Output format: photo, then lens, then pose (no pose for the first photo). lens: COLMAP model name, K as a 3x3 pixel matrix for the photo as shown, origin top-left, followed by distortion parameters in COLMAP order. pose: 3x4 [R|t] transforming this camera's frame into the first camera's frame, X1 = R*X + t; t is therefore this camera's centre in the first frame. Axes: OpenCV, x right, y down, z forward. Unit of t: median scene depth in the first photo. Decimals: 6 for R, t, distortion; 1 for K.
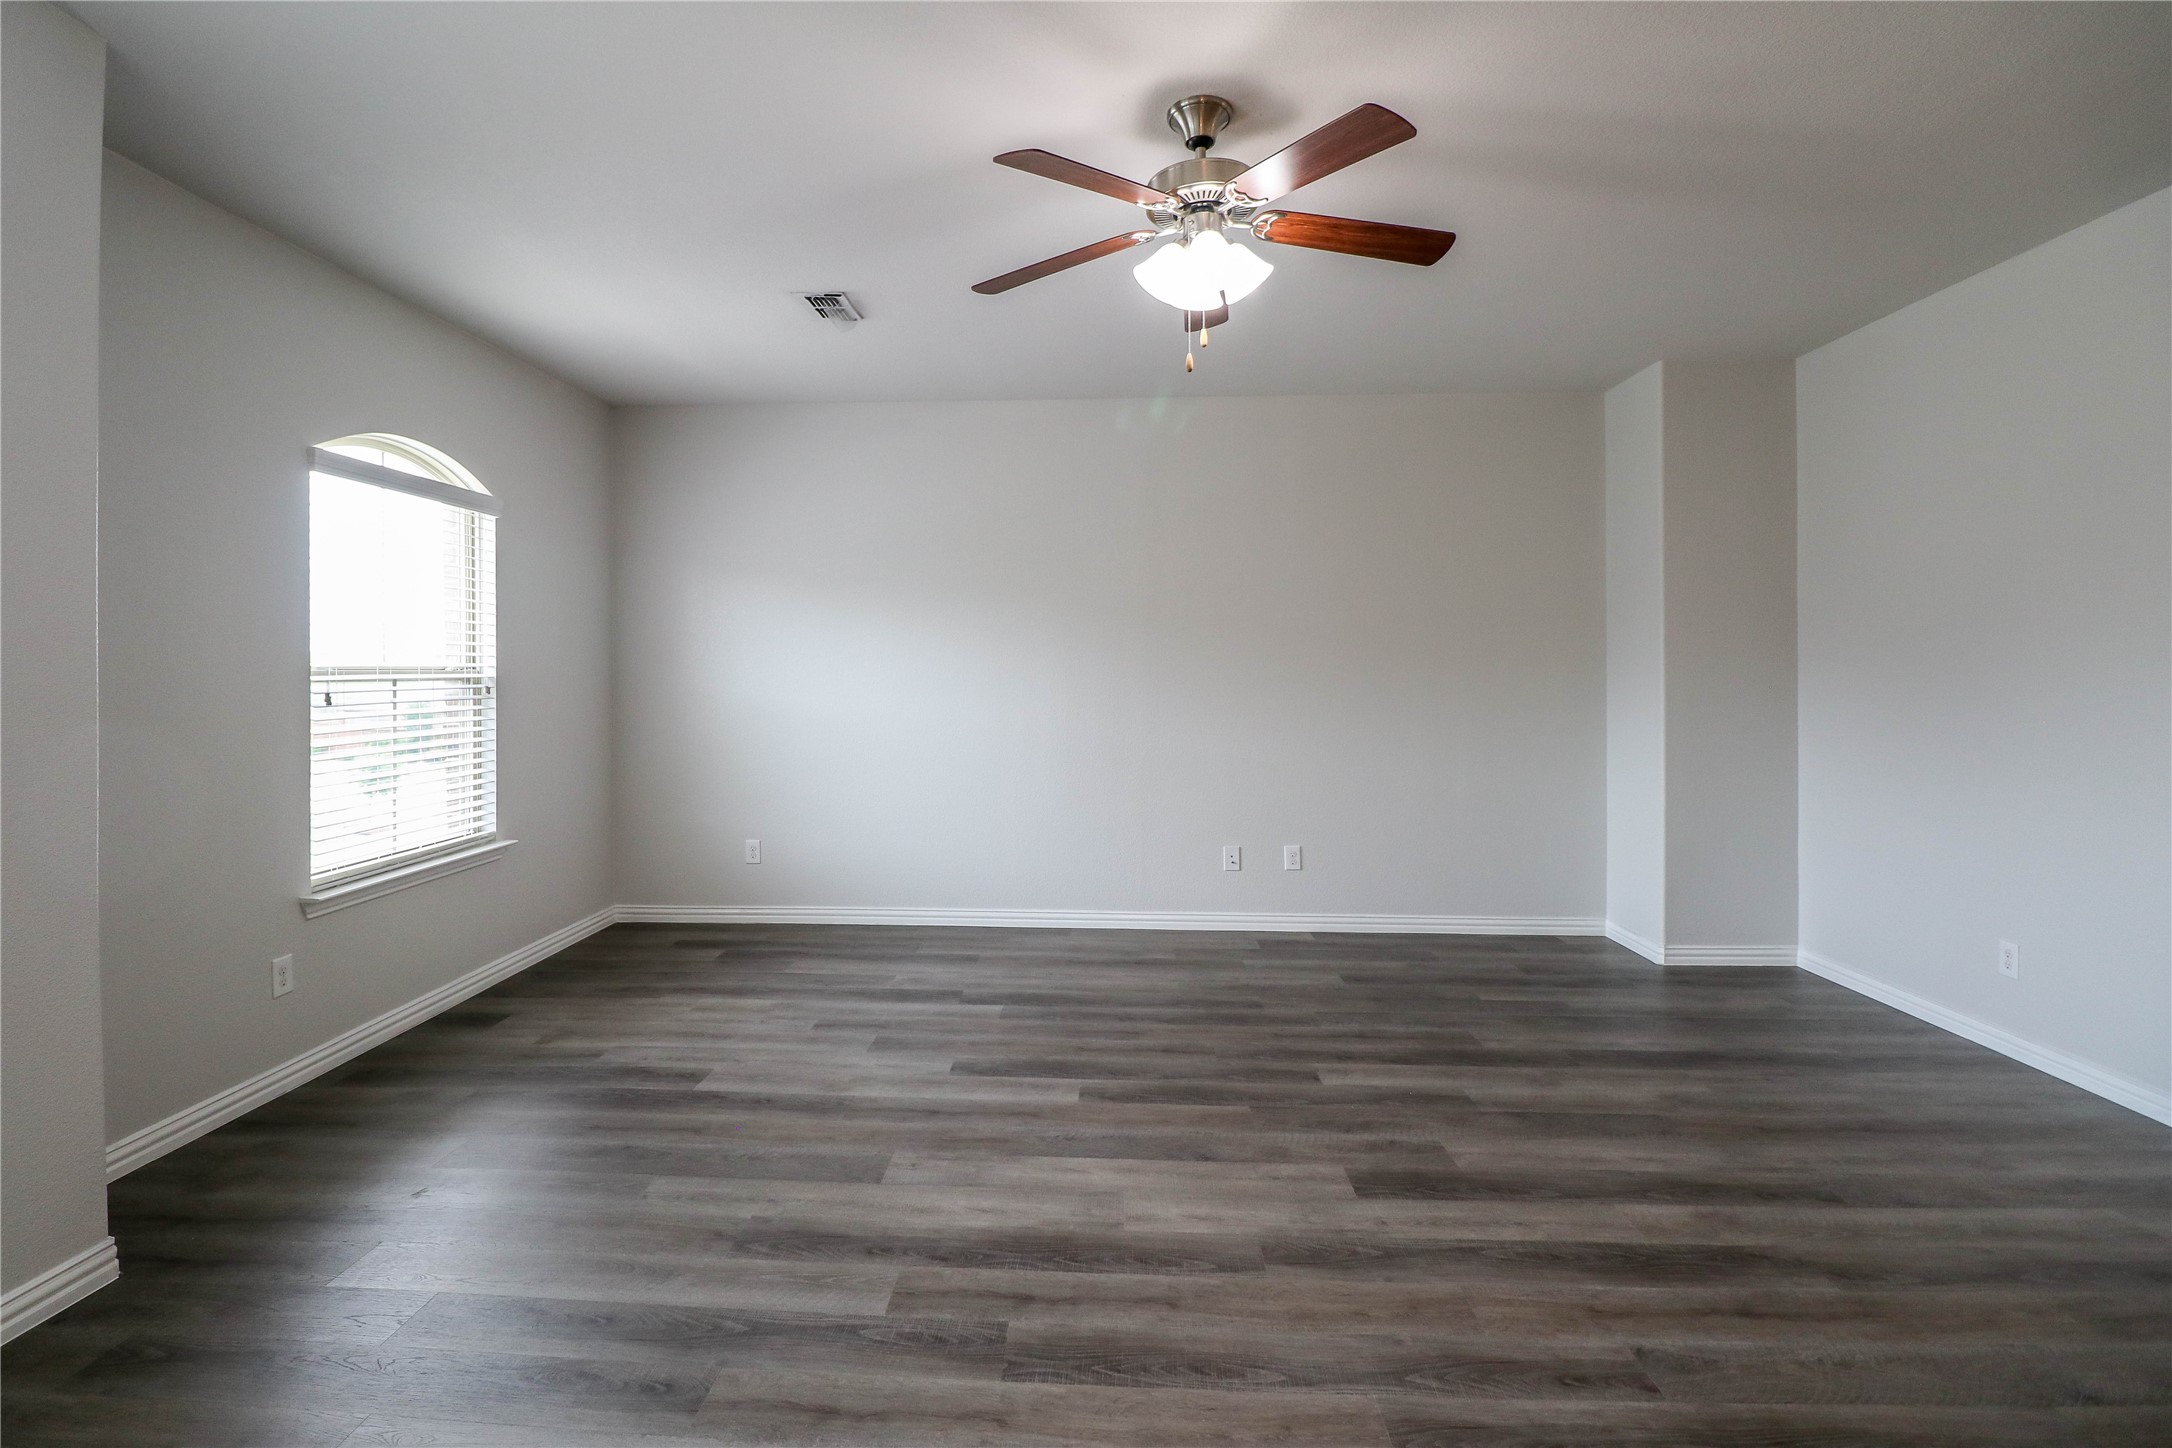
lens RADIAL K [[1022.5, 0, 1054.9], [0, 1022.5, 696.4], [0, 0, 1]] dist [0.001832, -0.014509]
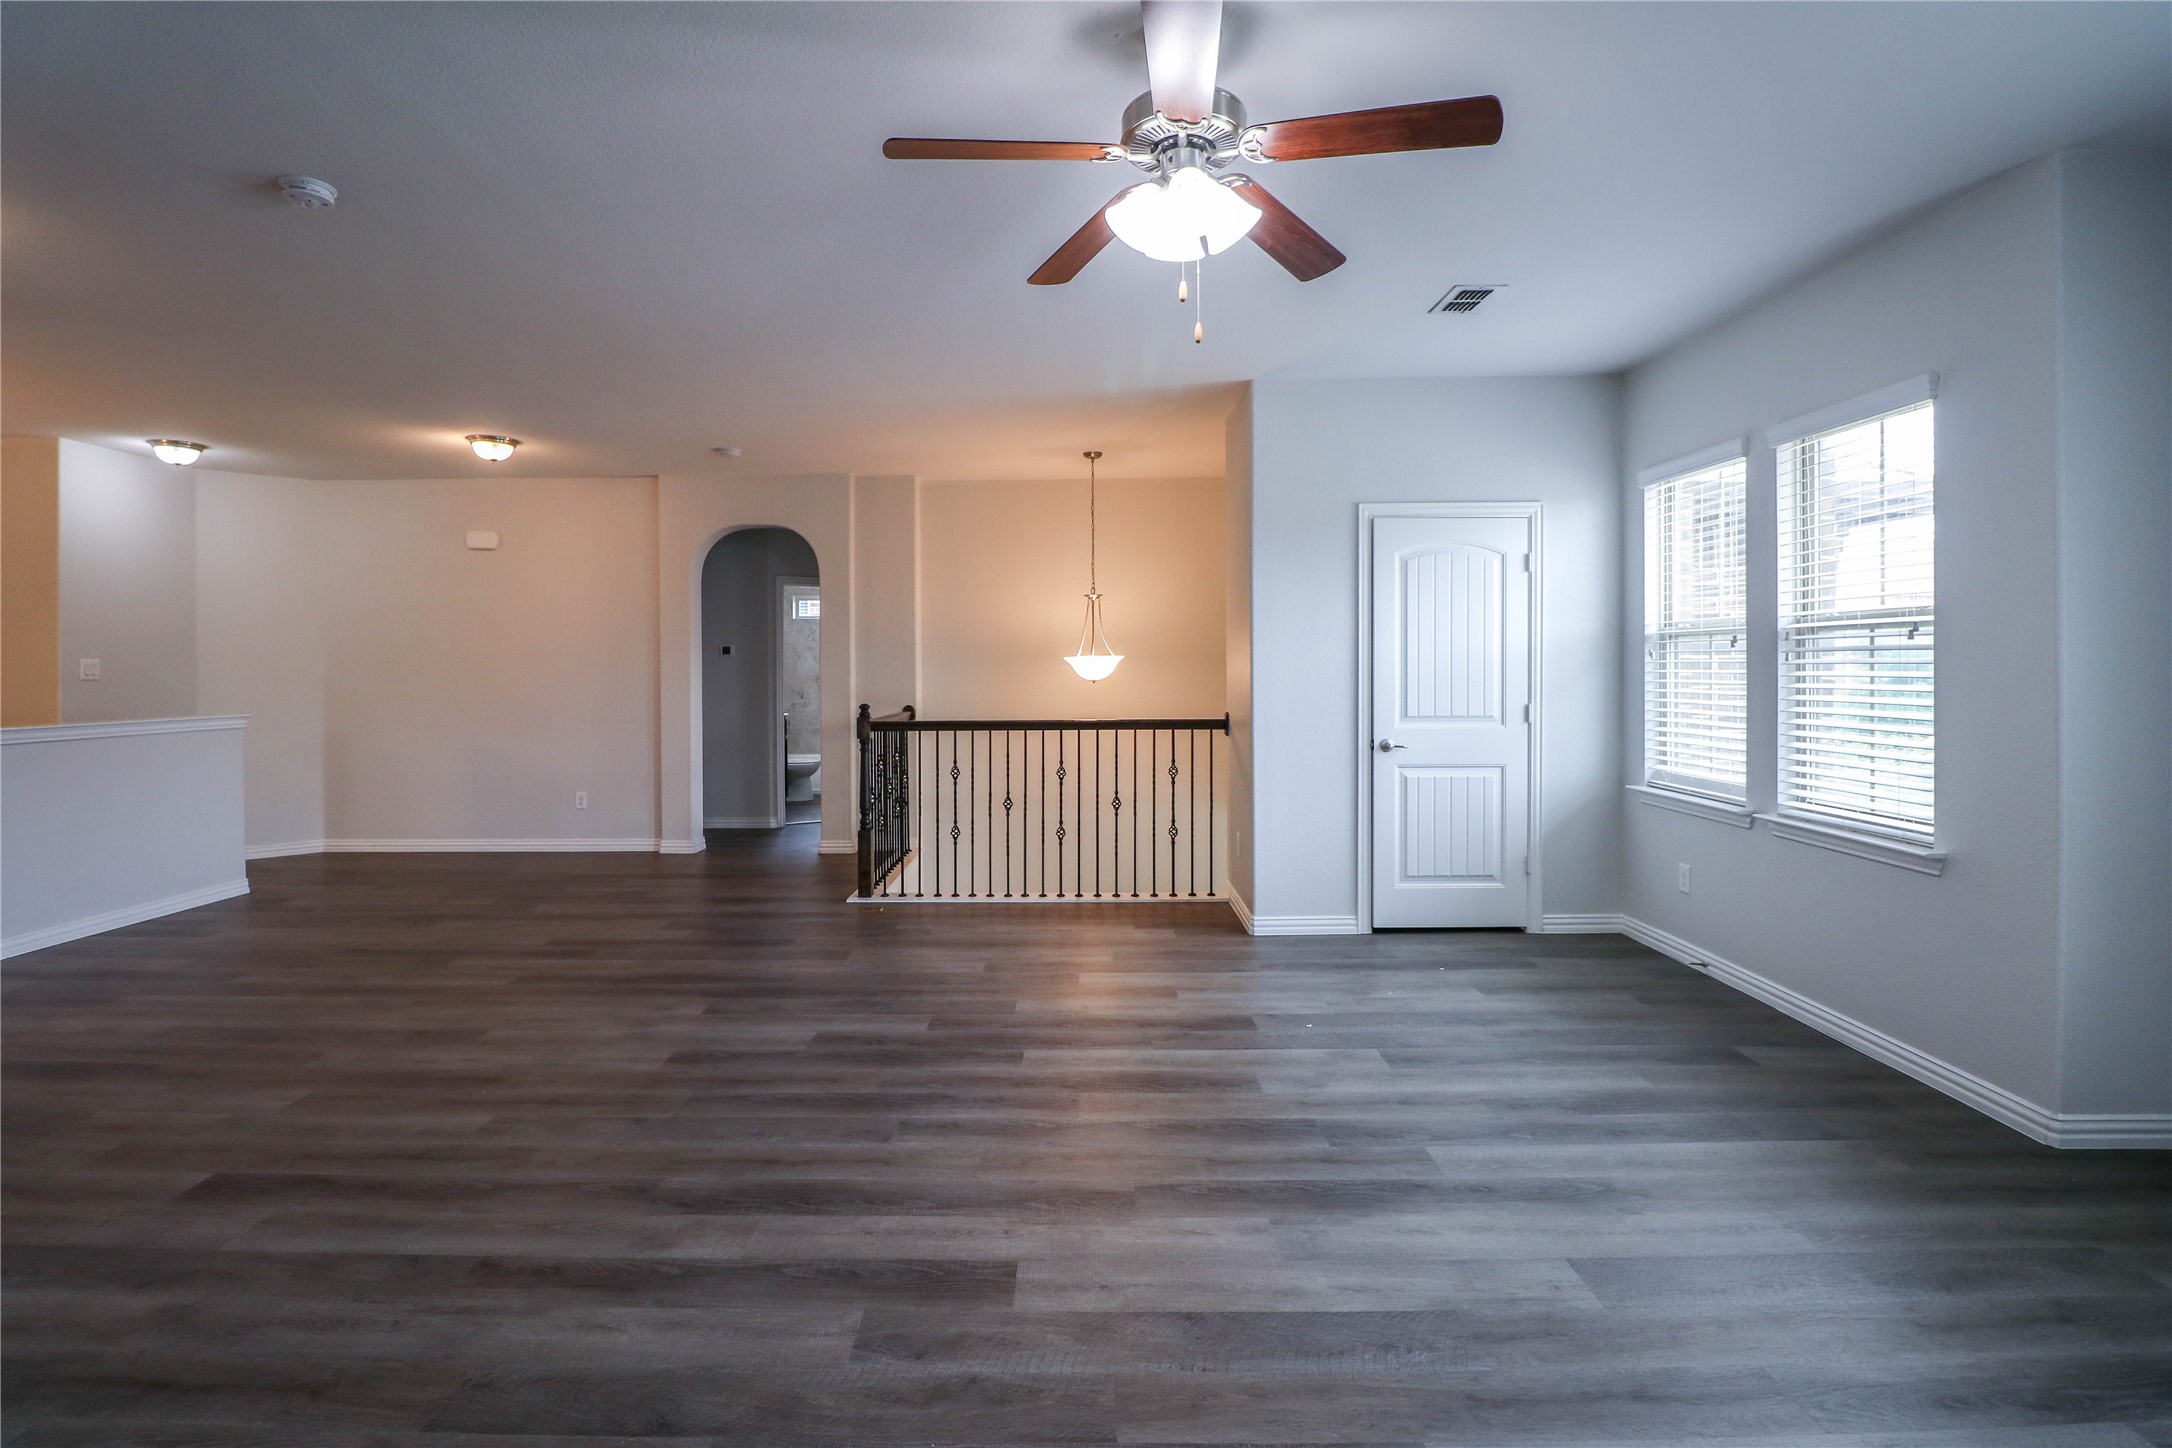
lens RADIAL K [[1015.2, 0, 1063.9], [0, 1015.2, 677.7], [0, 0, 1]] dist [0.001276, -0.014149]
pose [[-0.999108, 0.008914, -0.041273, 0.281864], [0.007702, 0.999537, 0.029423, -0.040234], [0.041516, 0.029079, -0.998715, 1.824263]]
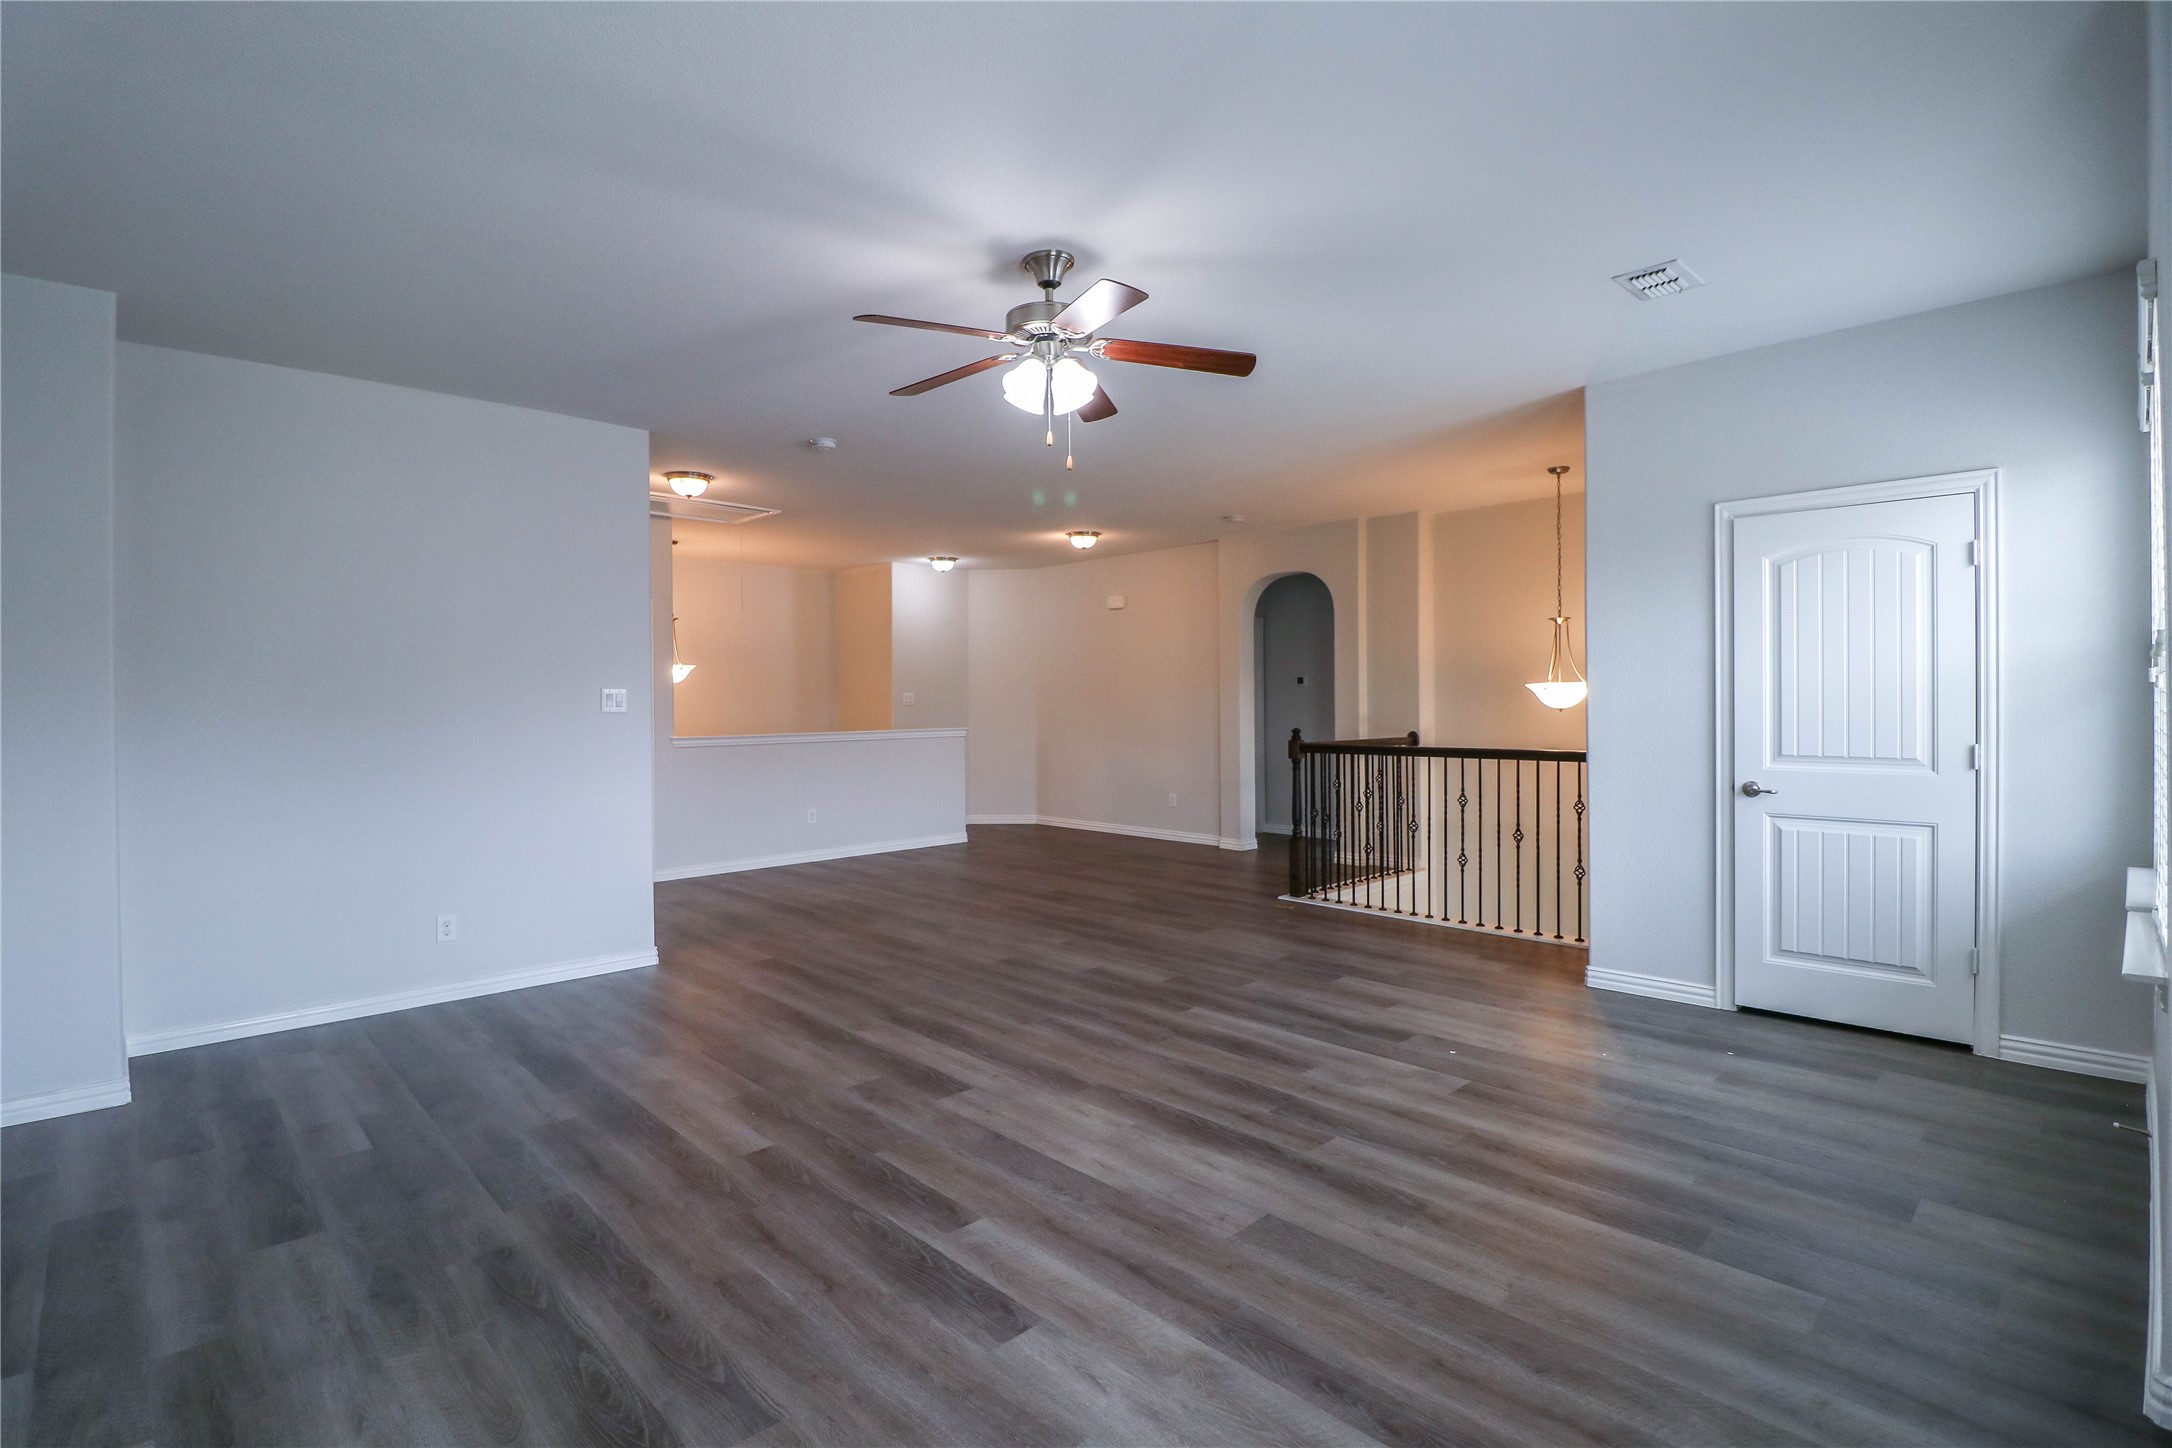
lens RADIAL K [[1022.5, 0, 1054.9], [0, 1022.5, 696.4], [0, 0, 1]] dist [0.001832, -0.014509]
pose [[-0.718815, 0.012221, 0.695094, -0.721898], [0.026179, 0.999612, 0.009497, -0.041609], [-0.694708, 0.025024, -0.718856, 1.853660]]
